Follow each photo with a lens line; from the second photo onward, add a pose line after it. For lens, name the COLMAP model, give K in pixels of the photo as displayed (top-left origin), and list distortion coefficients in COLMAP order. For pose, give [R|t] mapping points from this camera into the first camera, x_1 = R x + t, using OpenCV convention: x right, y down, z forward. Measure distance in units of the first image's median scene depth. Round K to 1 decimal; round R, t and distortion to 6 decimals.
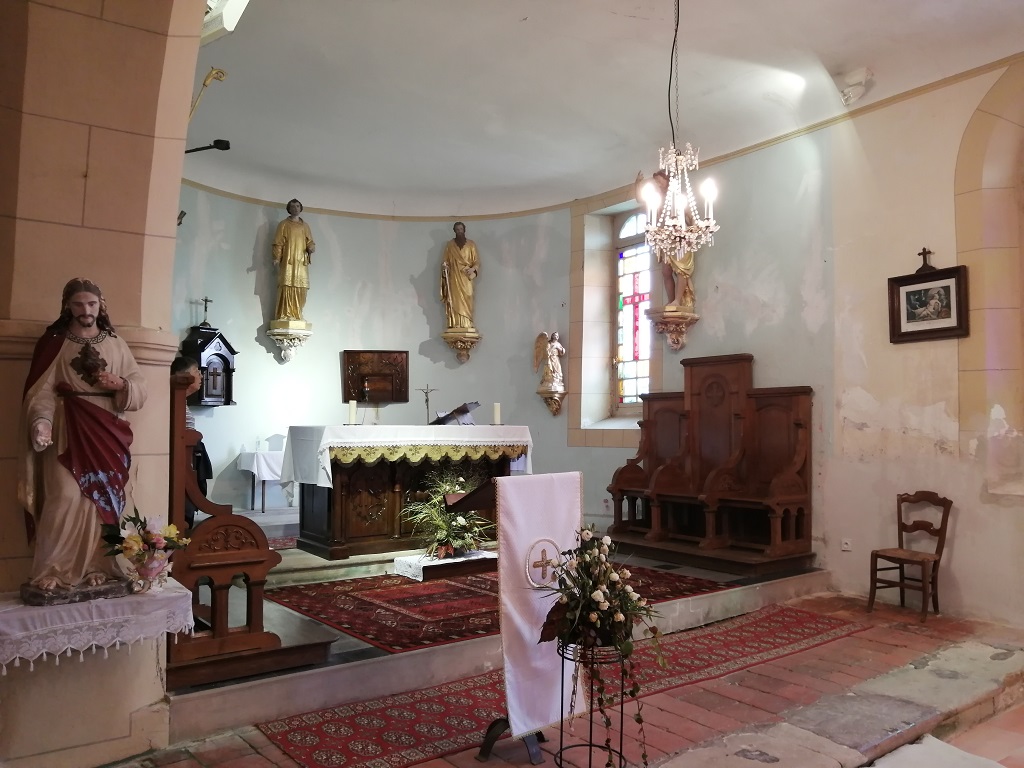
lens RADIAL K [[807.0, 0, 519.3], [0, 807.0, 389.4], [0, 0, 1]] dist [0.003550, -0.009237]
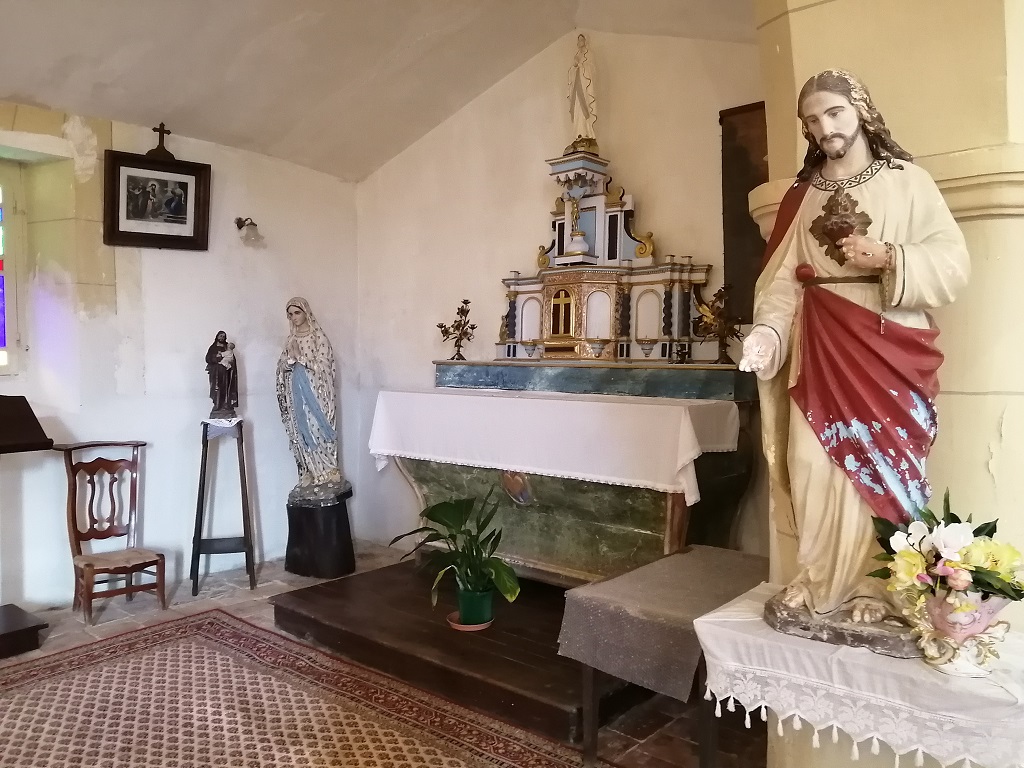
lens RADIAL K [[807.0, 0, 519.3], [0, 807.0, 389.4], [0, 0, 1]] dist [0.003550, -0.009237]
pose [[0.221793, 0.048033, -0.973910, -0.020137], [0.047558, 0.997064, 0.060006, 0.018912], [0.973933, -0.059626, 0.218858, 0.339332]]
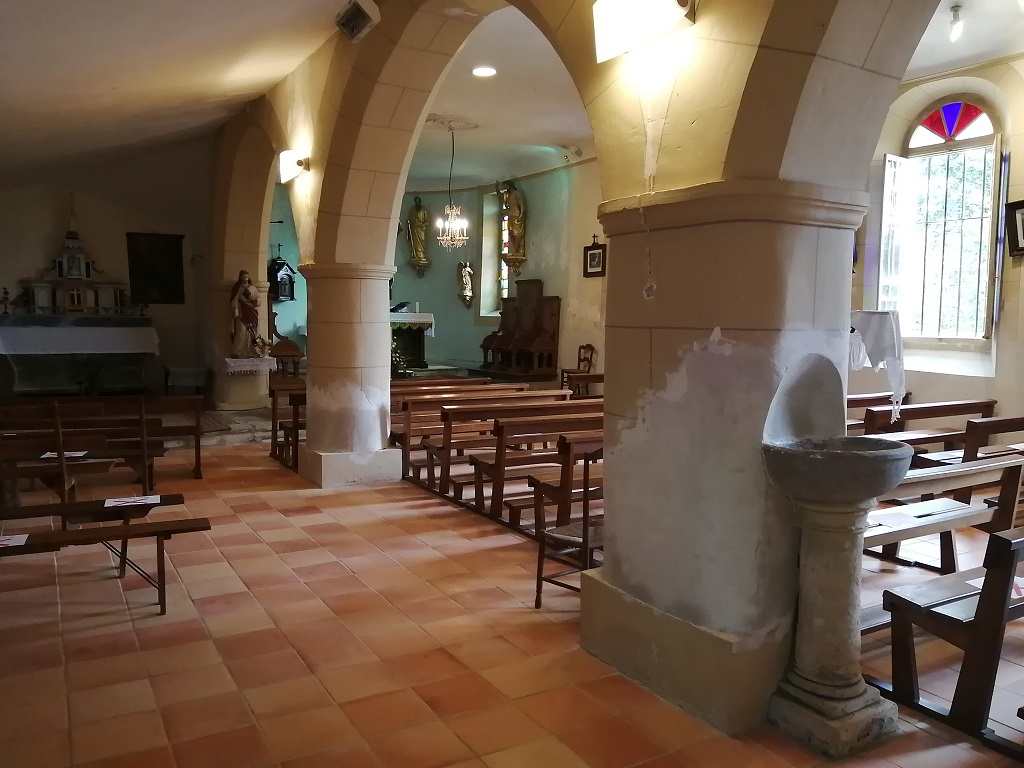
lens RADIAL K [[807.0, 0, 519.3], [0, 807.0, 389.4], [0, 0, 1]] dist [0.003550, -0.009237]
pose [[0.995856, 0.020190, -0.088678, 0.522757], [-0.008015, 0.990738, 0.135554, -0.054665], [0.090594, -0.134281, 0.986793, -1.297673]]
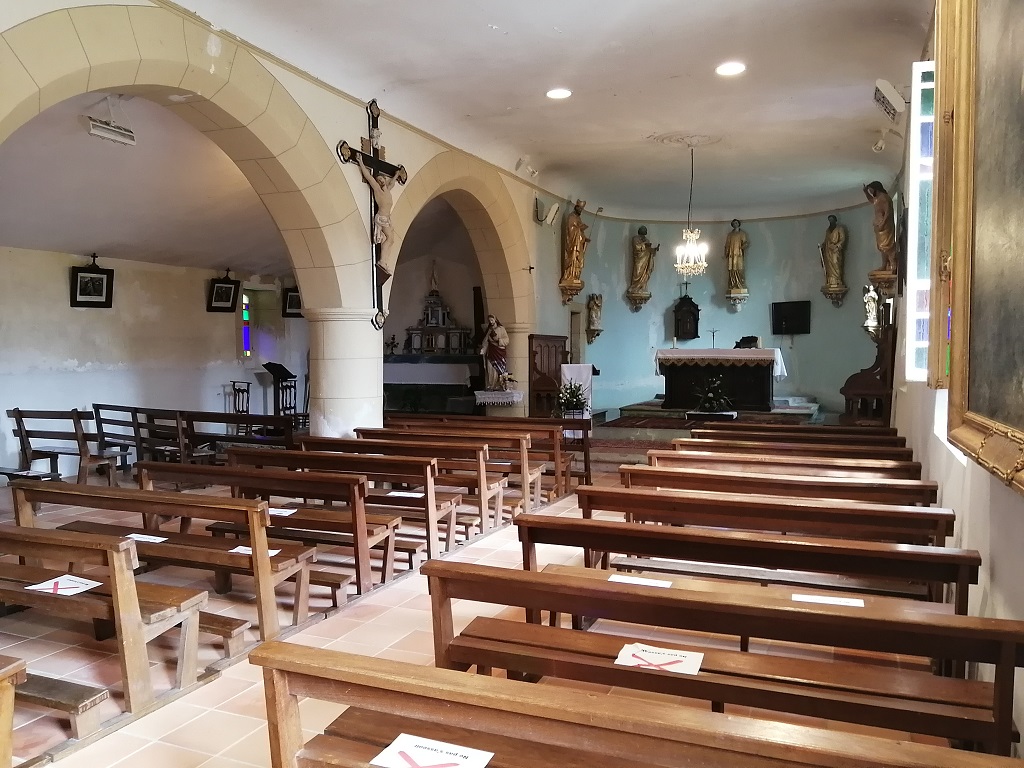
lens RADIAL K [[807.0, 0, 519.3], [0, 807.0, 389.4], [0, 0, 1]] dist [0.003550, -0.009237]
pose [[0.521865, 0.042288, -0.851979, 1.565289], [0.040841, 0.996386, 0.074472, -0.027664], [0.852050, -0.073660, 0.518252, -0.531257]]
